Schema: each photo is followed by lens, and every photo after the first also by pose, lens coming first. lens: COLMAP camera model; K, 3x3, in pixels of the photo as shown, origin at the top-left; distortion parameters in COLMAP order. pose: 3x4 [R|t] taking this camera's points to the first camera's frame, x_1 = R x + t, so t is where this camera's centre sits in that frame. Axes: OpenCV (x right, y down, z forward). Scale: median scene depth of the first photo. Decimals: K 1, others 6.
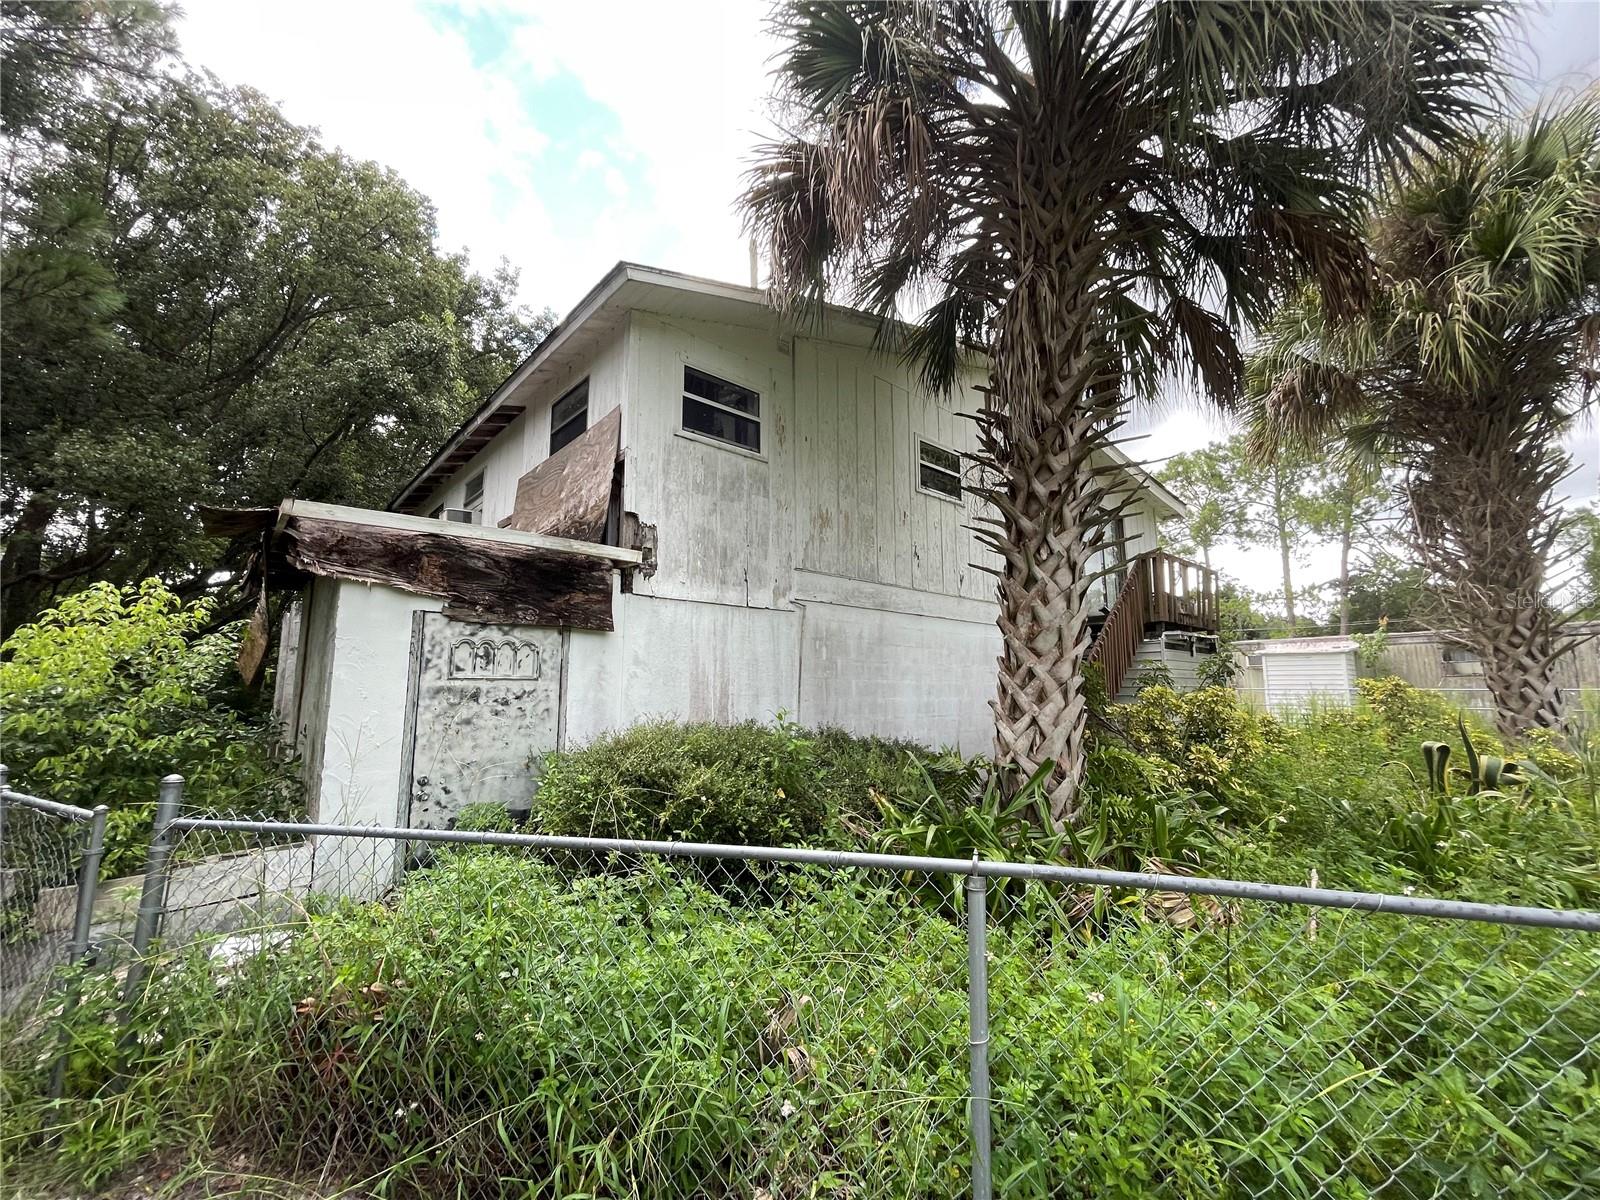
lens RADIAL K [[639.8, 0, 800.2], [0, 639.8, 594.1], [0, 0, 1]] dist [0.000280, 0.000108]
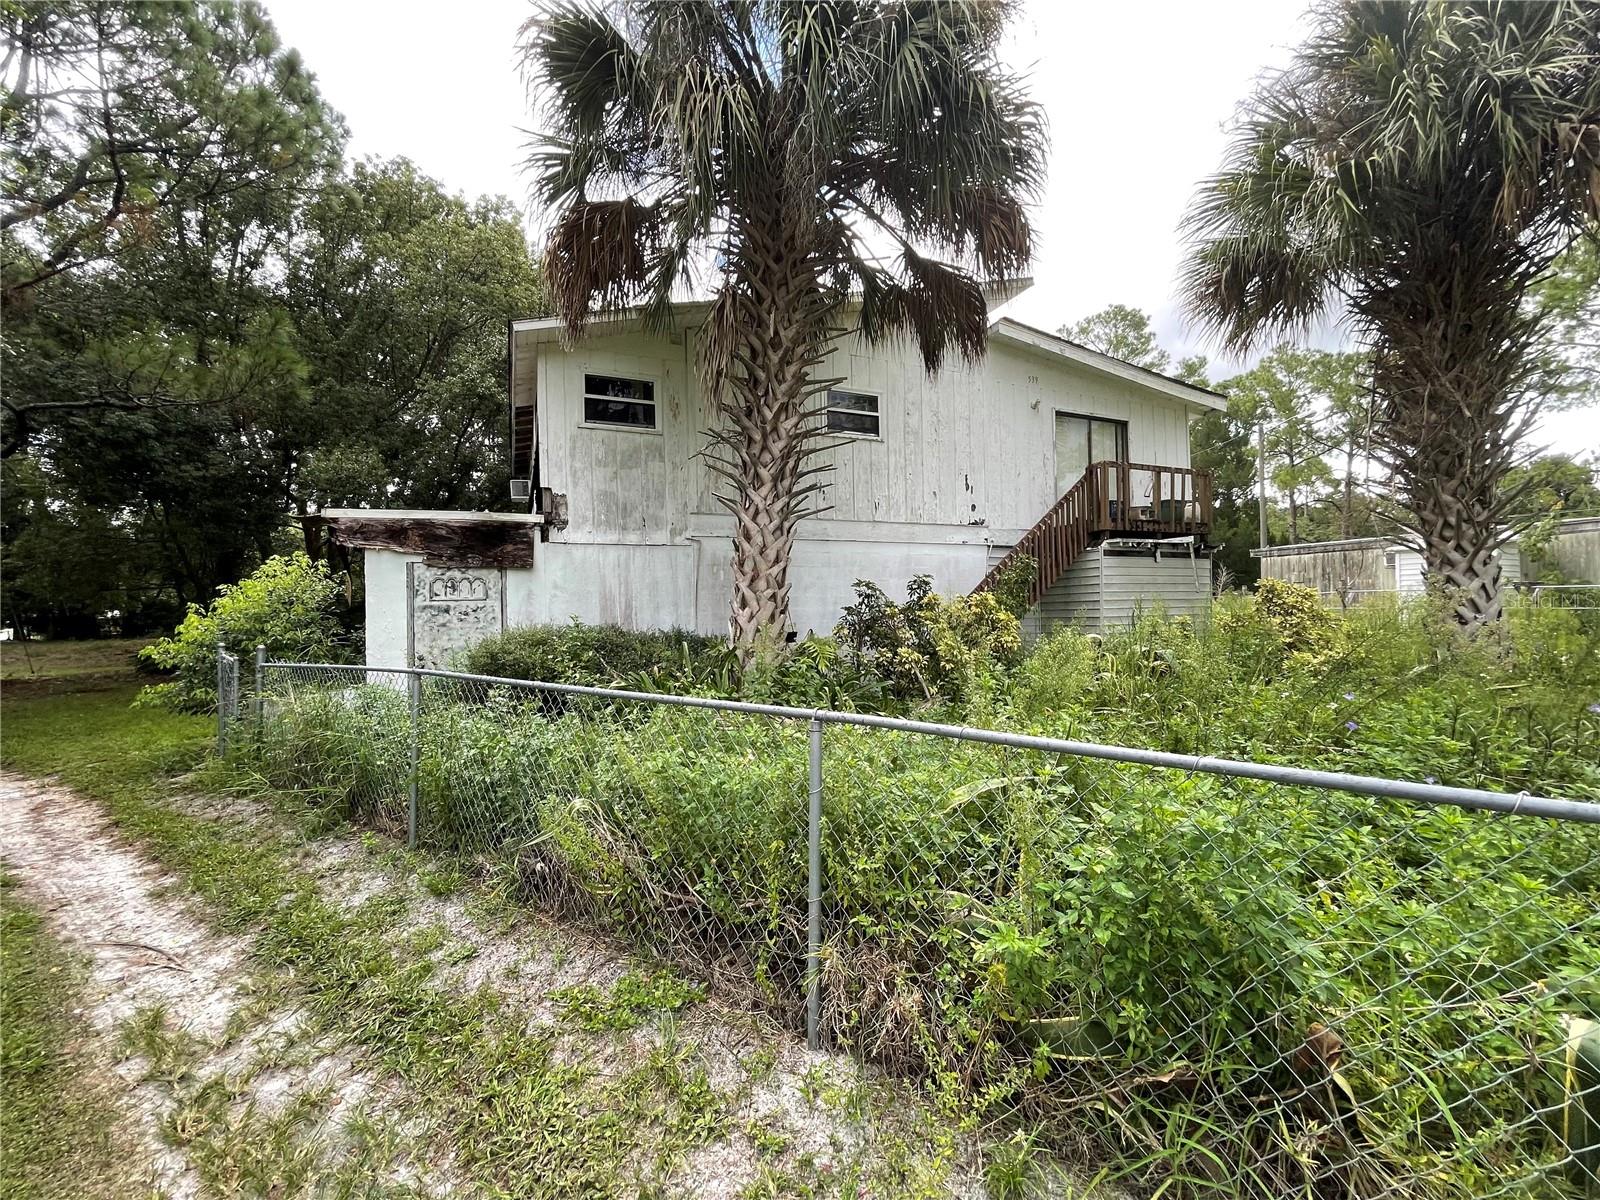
lens RADIAL K [[639.8, 0, 800.2], [0, 639.8, 594.1], [0, 0, 1]] dist [0.000280, 0.000108]
pose [[0.948973, -0.025378, -0.314335, 0.816063], [0.066264, 0.990550, 0.120079, -0.022908], [0.308317, -0.134781, 0.941687, -0.275382]]
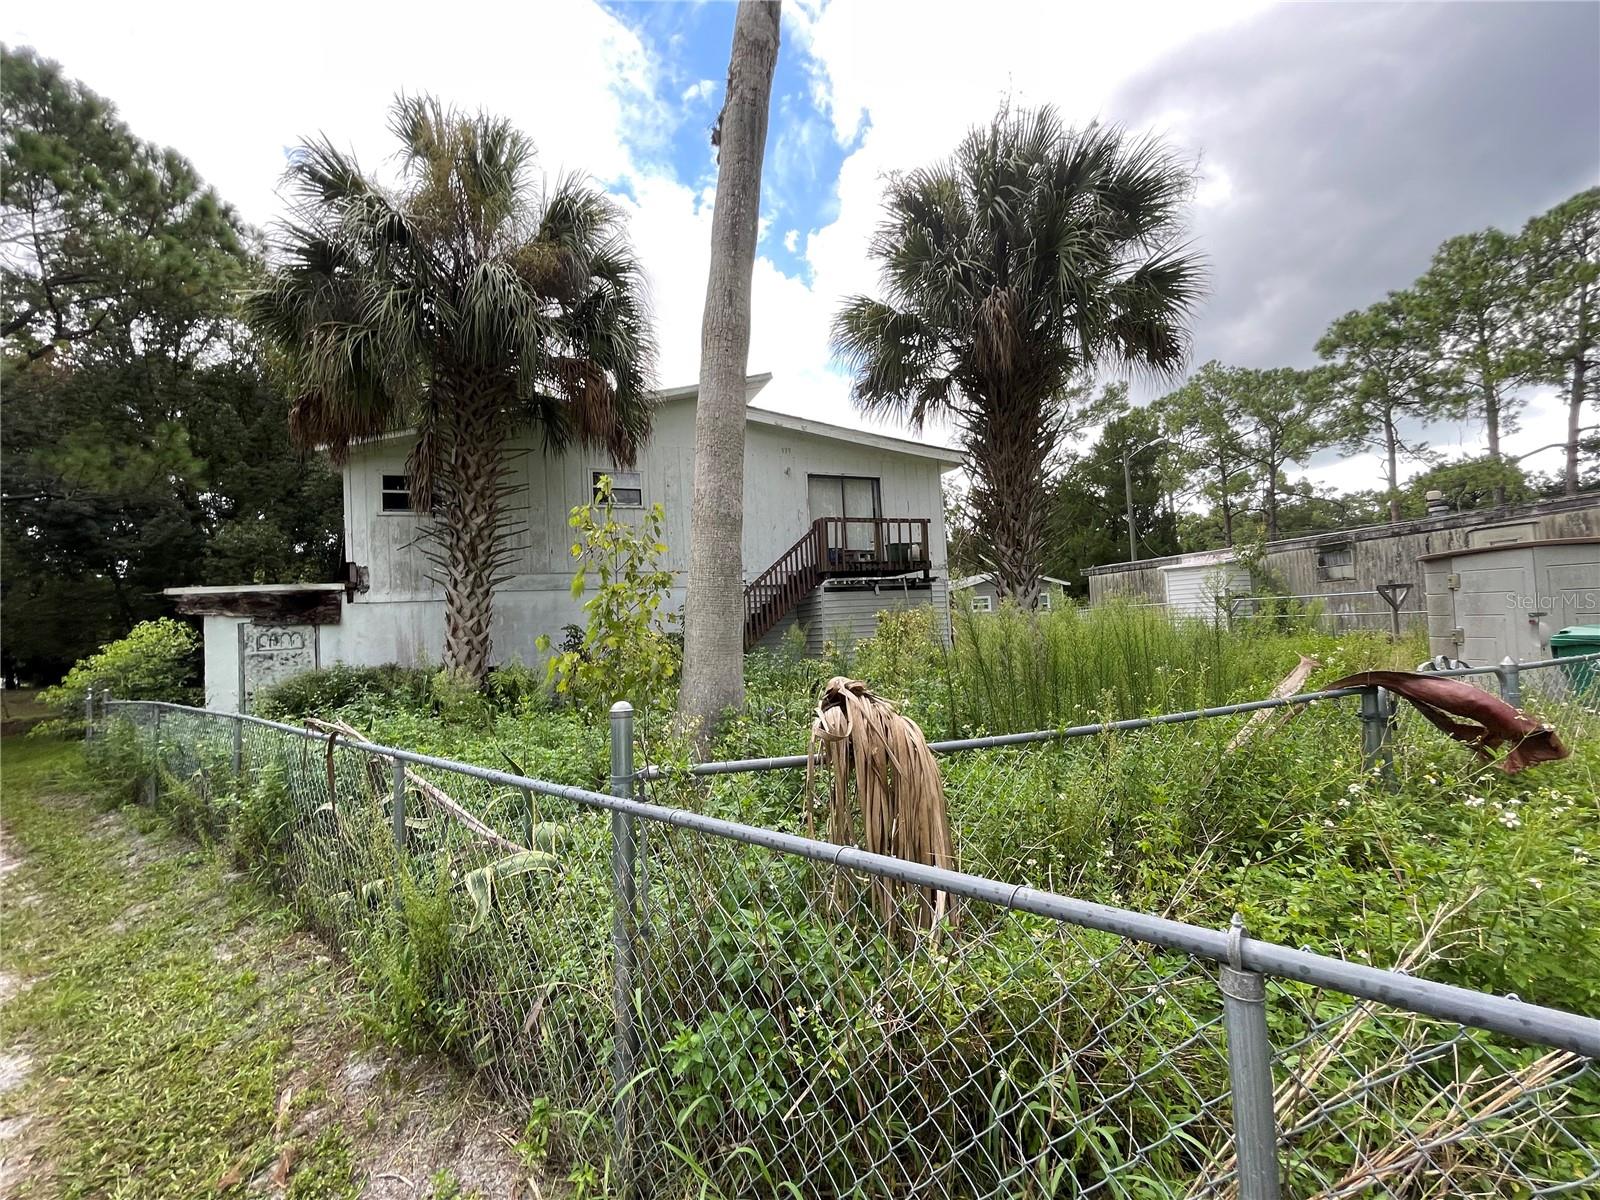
lens RADIAL K [[634.3, 0, 800.0], [0, 634.3, 600.0], [0, 0, 1]] dist [0.006277, -0.000057]
pose [[0.942958, -0.067098, -0.326081, 1.817414], [0.104325, 0.989700, 0.098034, -0.063517], [0.316144, -0.126460, 0.940245, -0.470777]]
